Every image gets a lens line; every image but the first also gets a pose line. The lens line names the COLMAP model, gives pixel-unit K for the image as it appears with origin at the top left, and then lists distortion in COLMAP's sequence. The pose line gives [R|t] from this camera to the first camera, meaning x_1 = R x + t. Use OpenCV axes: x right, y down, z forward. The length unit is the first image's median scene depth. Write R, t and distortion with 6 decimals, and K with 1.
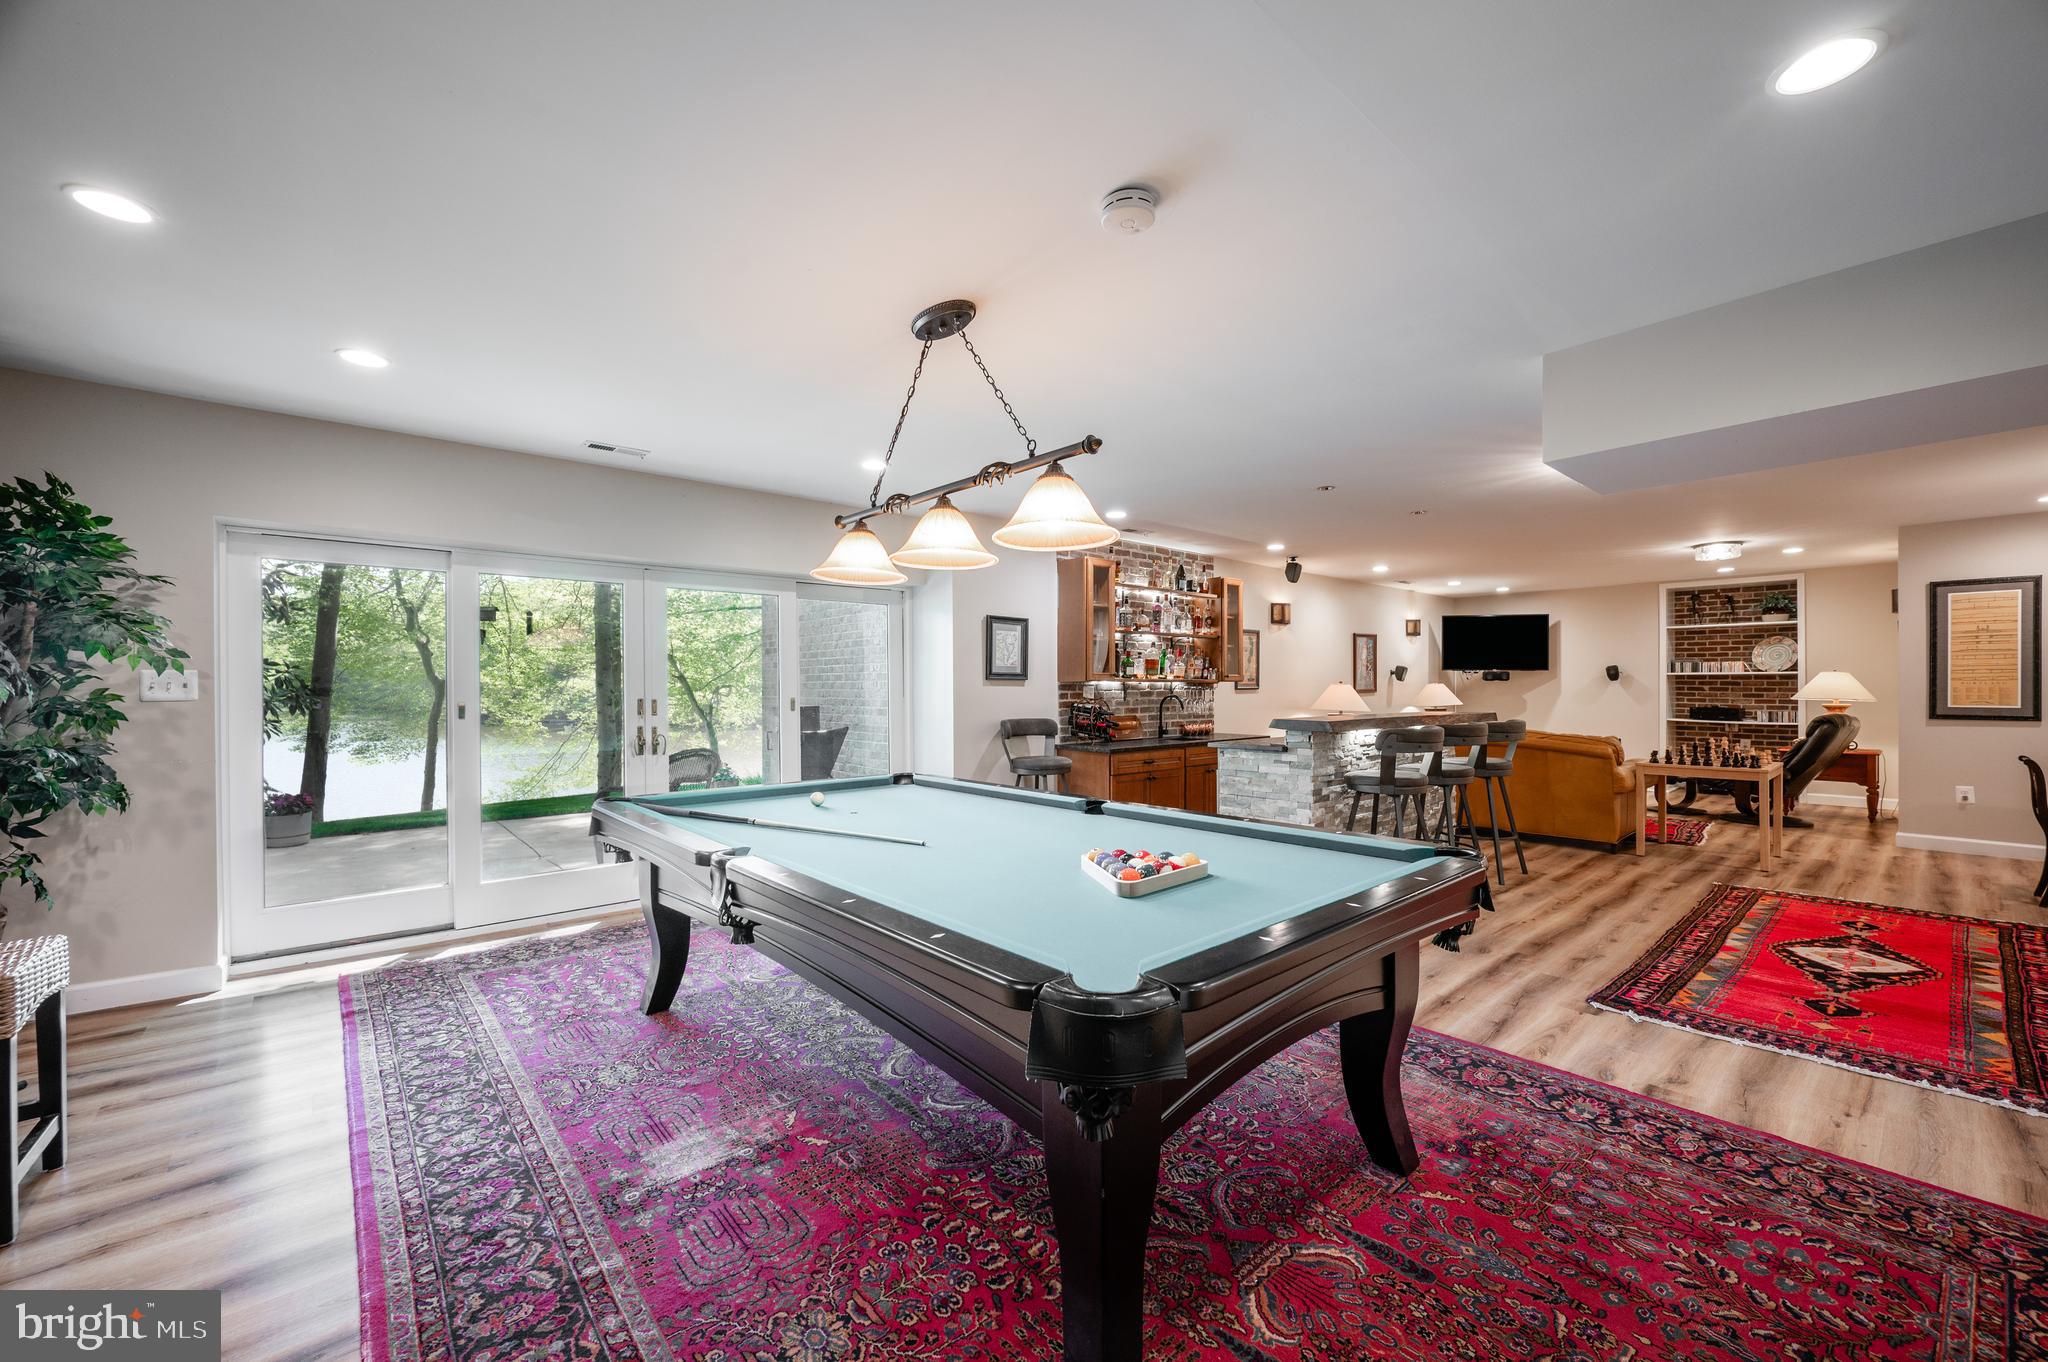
lens RADIAL K [[804.2, 0, 1024.0], [0, 804.2, 681.0], [0, 0, 1]] dist [-0.000526, 0.000439]
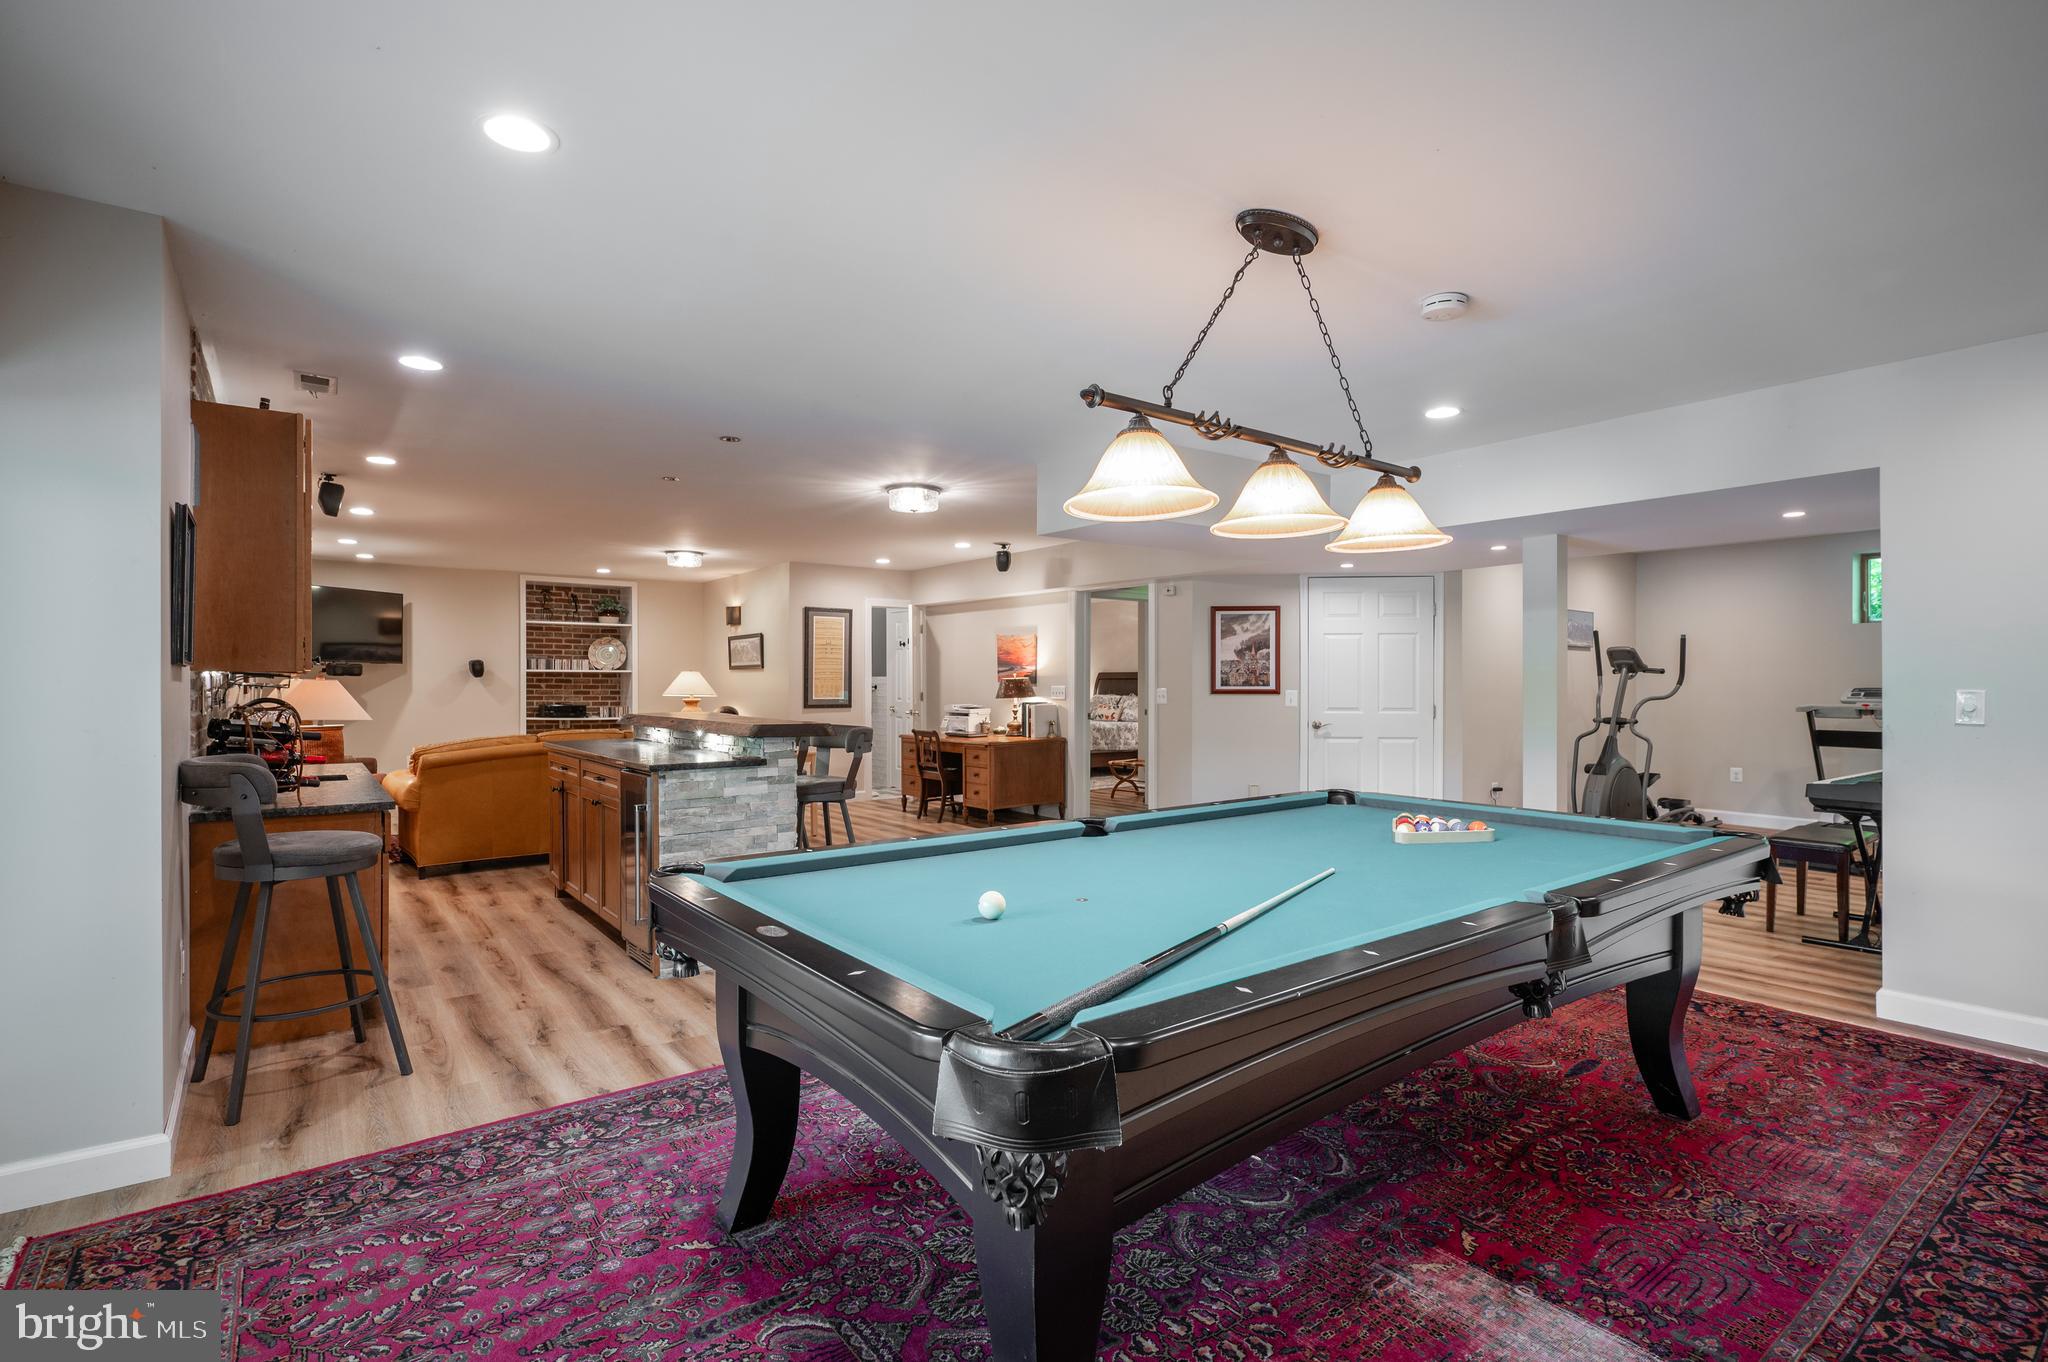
lens RADIAL K [[977.3, 0, 1024.0], [0, 977.3, 681.0], [0, 0, 1]] dist [0.036788, -0.000376]
pose [[0.063577, 0.002272, 0.997974, -1.255388], [-0.005370, 0.999984, -0.001934, 0.009170], [-0.997962, -0.005236, 0.063588, 1.348946]]
